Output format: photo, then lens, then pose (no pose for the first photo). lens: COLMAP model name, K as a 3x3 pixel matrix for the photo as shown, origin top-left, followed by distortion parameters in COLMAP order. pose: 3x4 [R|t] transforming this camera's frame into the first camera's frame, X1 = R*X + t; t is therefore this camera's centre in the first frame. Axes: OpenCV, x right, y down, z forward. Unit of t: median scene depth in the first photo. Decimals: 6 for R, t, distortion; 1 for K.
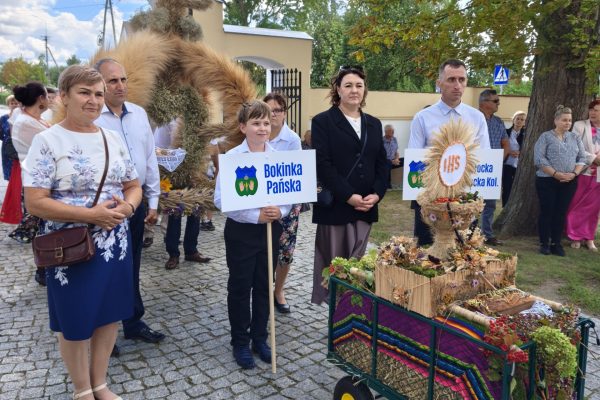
lens RADIAL K [[464.7, 0, 299.6], [0, 464.7, 200.9], [0, 0, 1]] dist [0.011624, -0.012675]
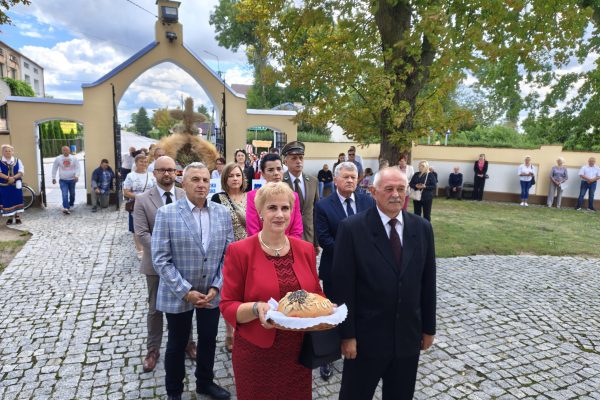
lens RADIAL K [[464.7, 0, 300.4], [0, 464.7, 198.9], [0, 0, 1]] dist [0.011624, -0.012675]
pose [[0.958833, 0.049548, -0.279614, 1.042603], [-0.064575, 0.996908, -0.044783, 0.073810], [0.276530, 0.060995, 0.959068, -1.243564]]
